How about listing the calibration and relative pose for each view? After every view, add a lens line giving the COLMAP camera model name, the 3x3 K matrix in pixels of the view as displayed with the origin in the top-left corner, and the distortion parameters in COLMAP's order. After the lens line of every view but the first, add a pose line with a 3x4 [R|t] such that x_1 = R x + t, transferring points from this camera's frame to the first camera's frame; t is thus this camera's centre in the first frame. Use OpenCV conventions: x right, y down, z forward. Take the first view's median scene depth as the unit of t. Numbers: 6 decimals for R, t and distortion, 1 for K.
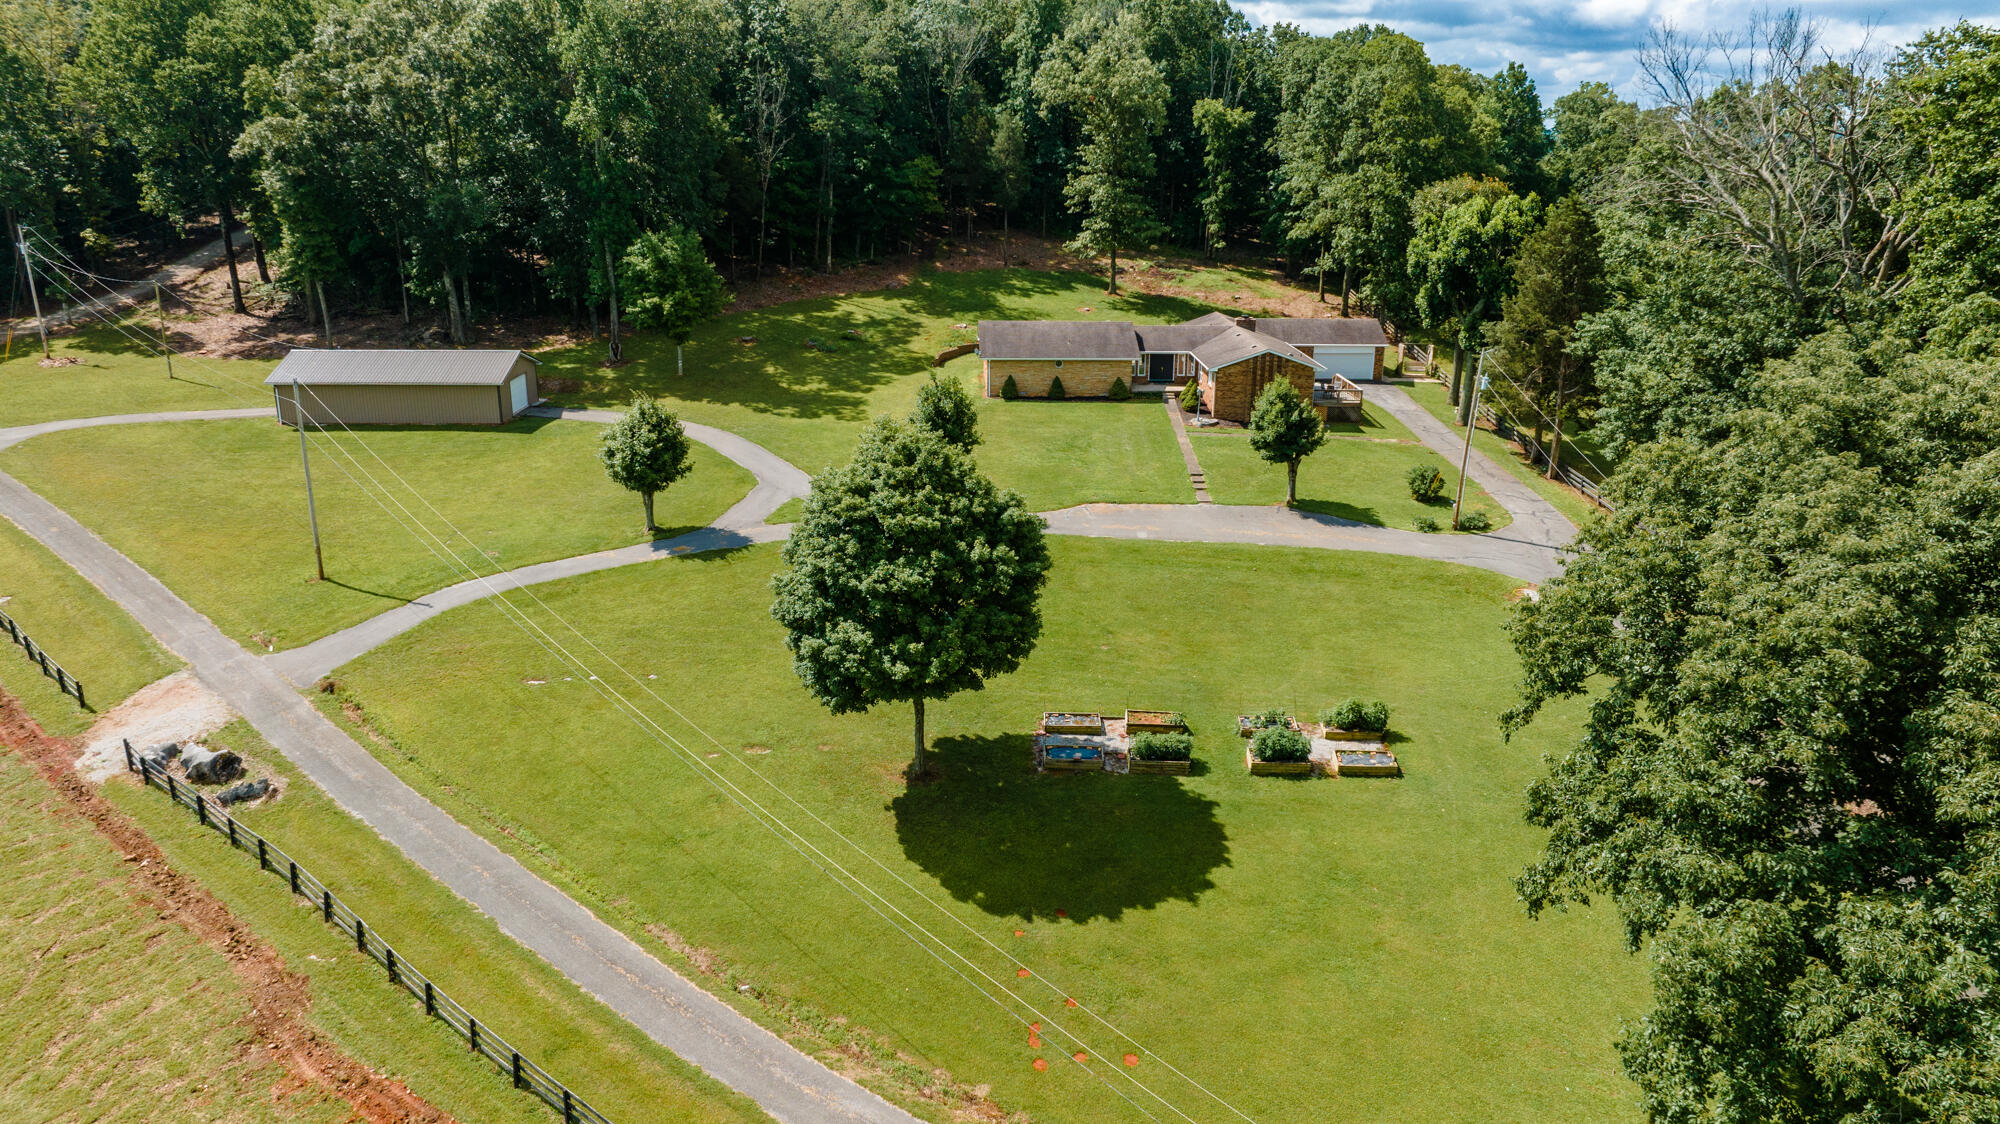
lens RADIAL K [[1407.5, 0, 1000.0], [0, 1407.5, 562.0], [0, 0, 1]] dist [-0.042673, 0.045928]
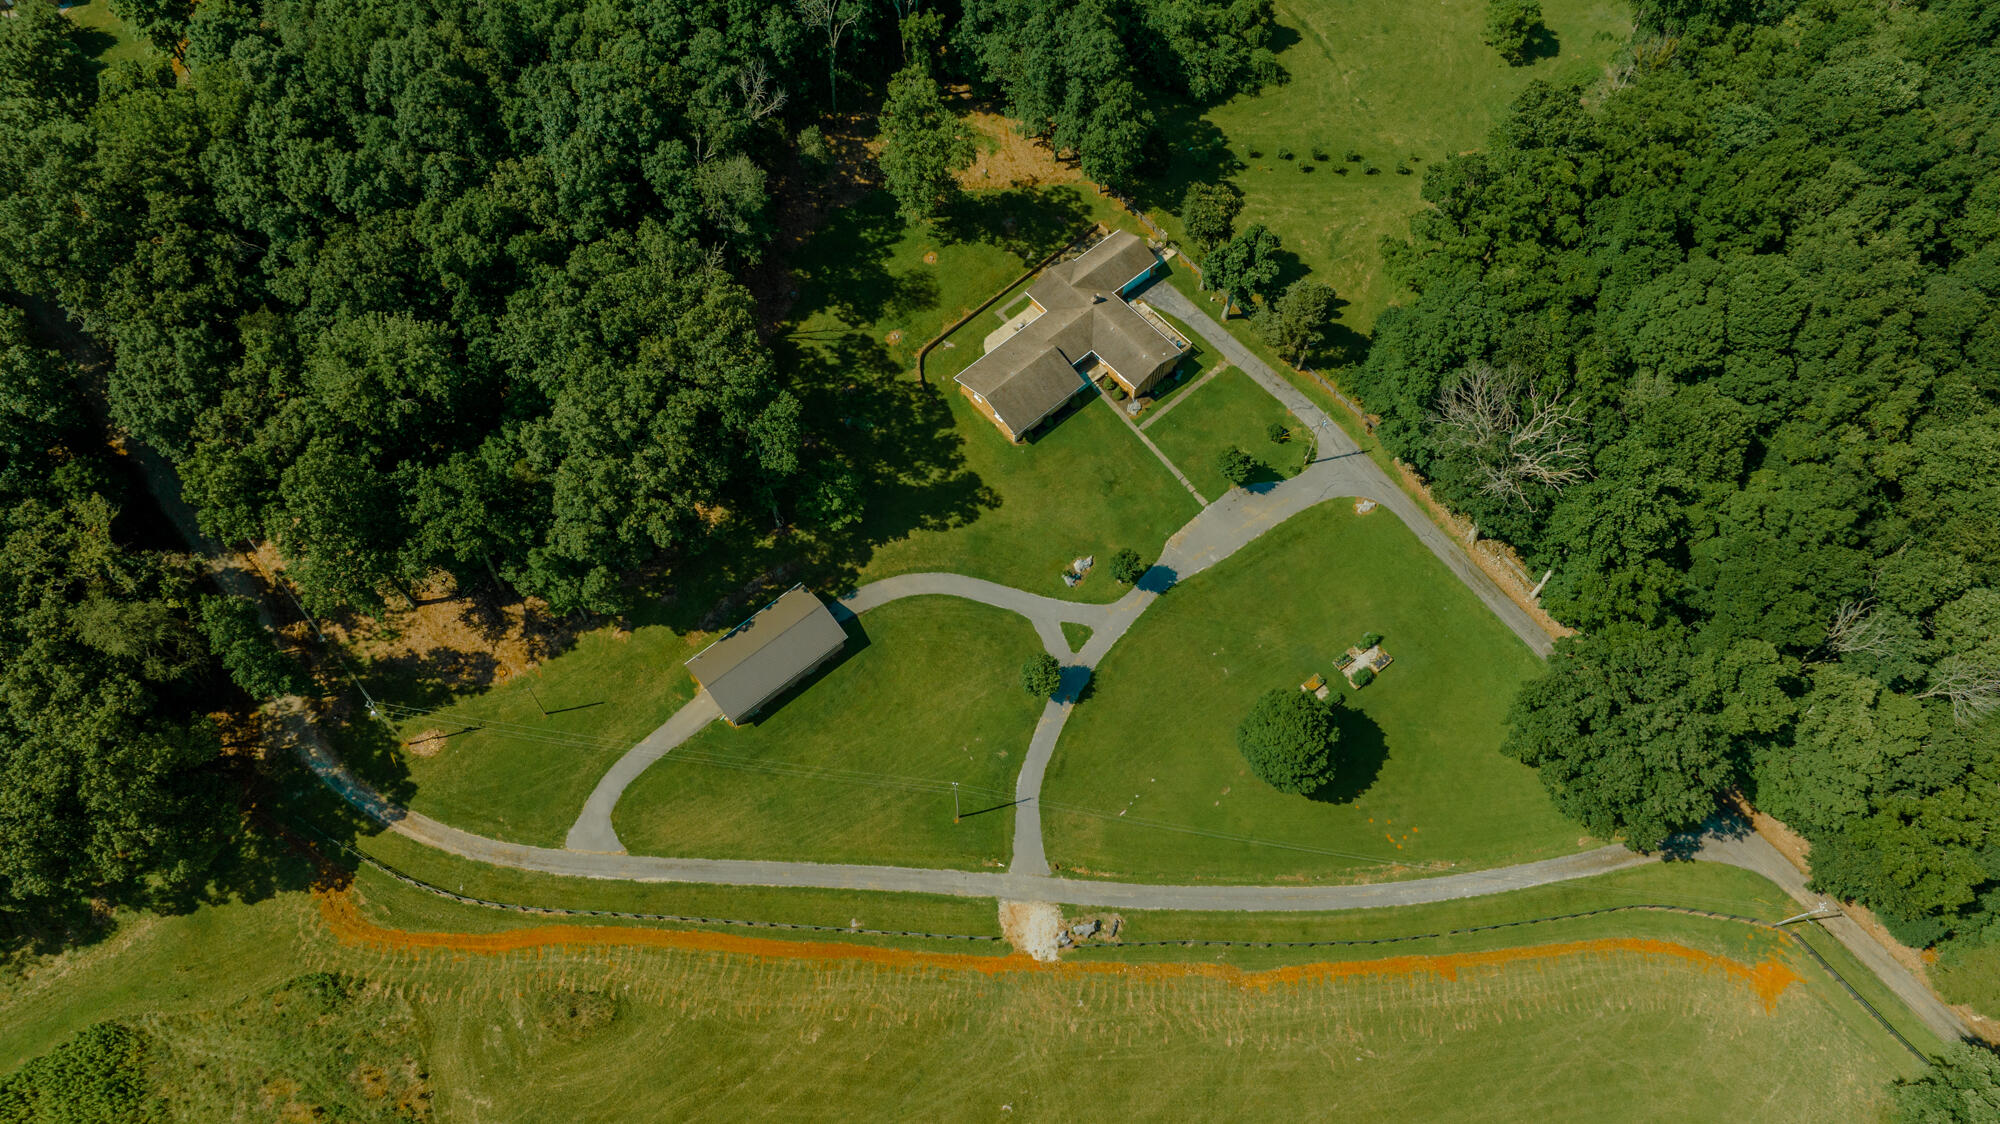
lens RADIAL K [[1407.5, 0, 1000.0], [0, 1407.5, 562.0], [0, 0, 1]] dist [-0.042673, 0.045928]
pose [[0.769887, -0.564903, 0.296916, -0.729988], [0.189662, 0.646765, 0.738731, -1.535557], [-0.609346, -0.512425, 0.605077, -0.099133]]
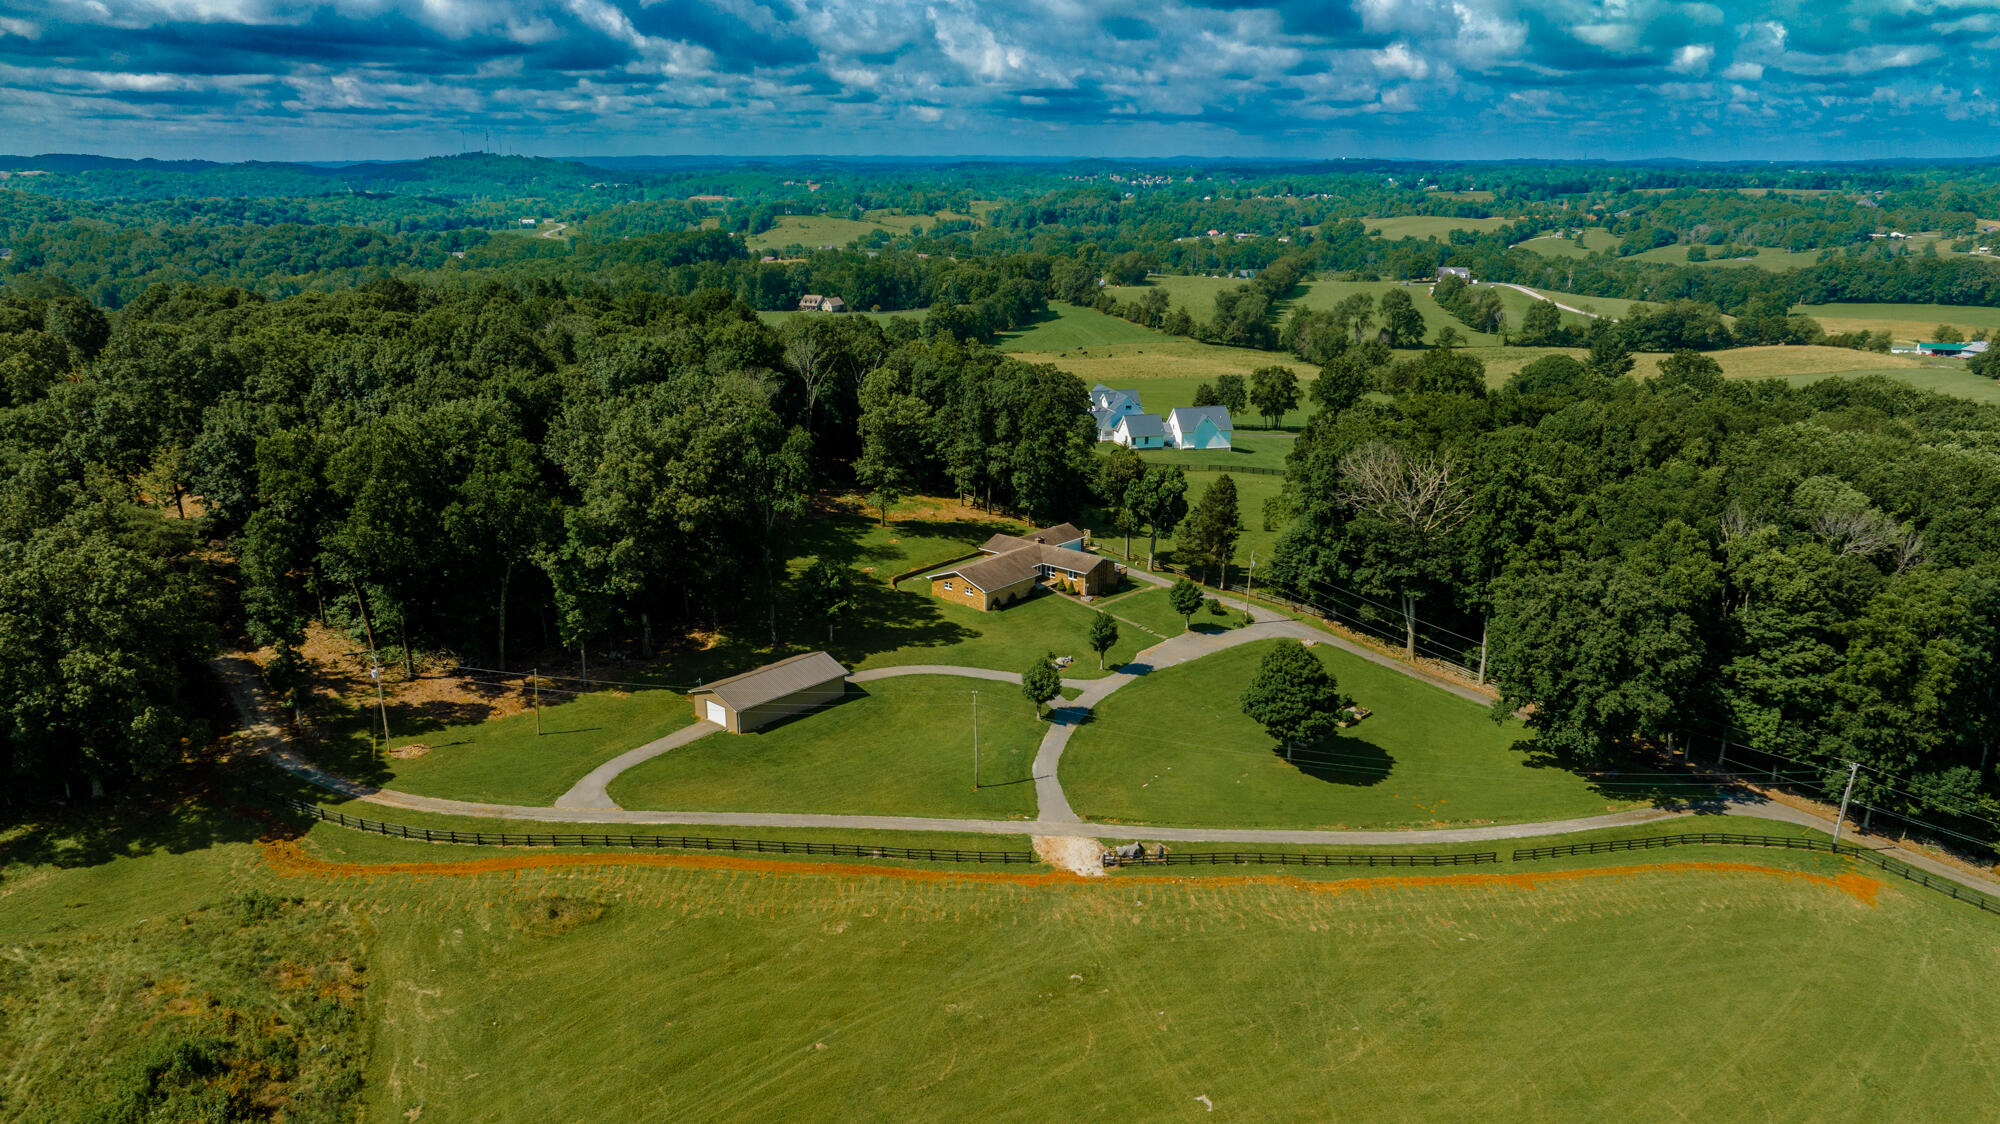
lens RADIAL K [[1407.5, 0, 1000.0], [0, 1407.5, 562.0], [0, 0, 1]] dist [-0.042673, 0.045928]
pose [[0.683530, -0.209836, 0.699110, -1.549704], [0.220358, 0.972421, 0.076422, -0.384715], [-0.695865, 0.101818, 0.710918, -0.413703]]
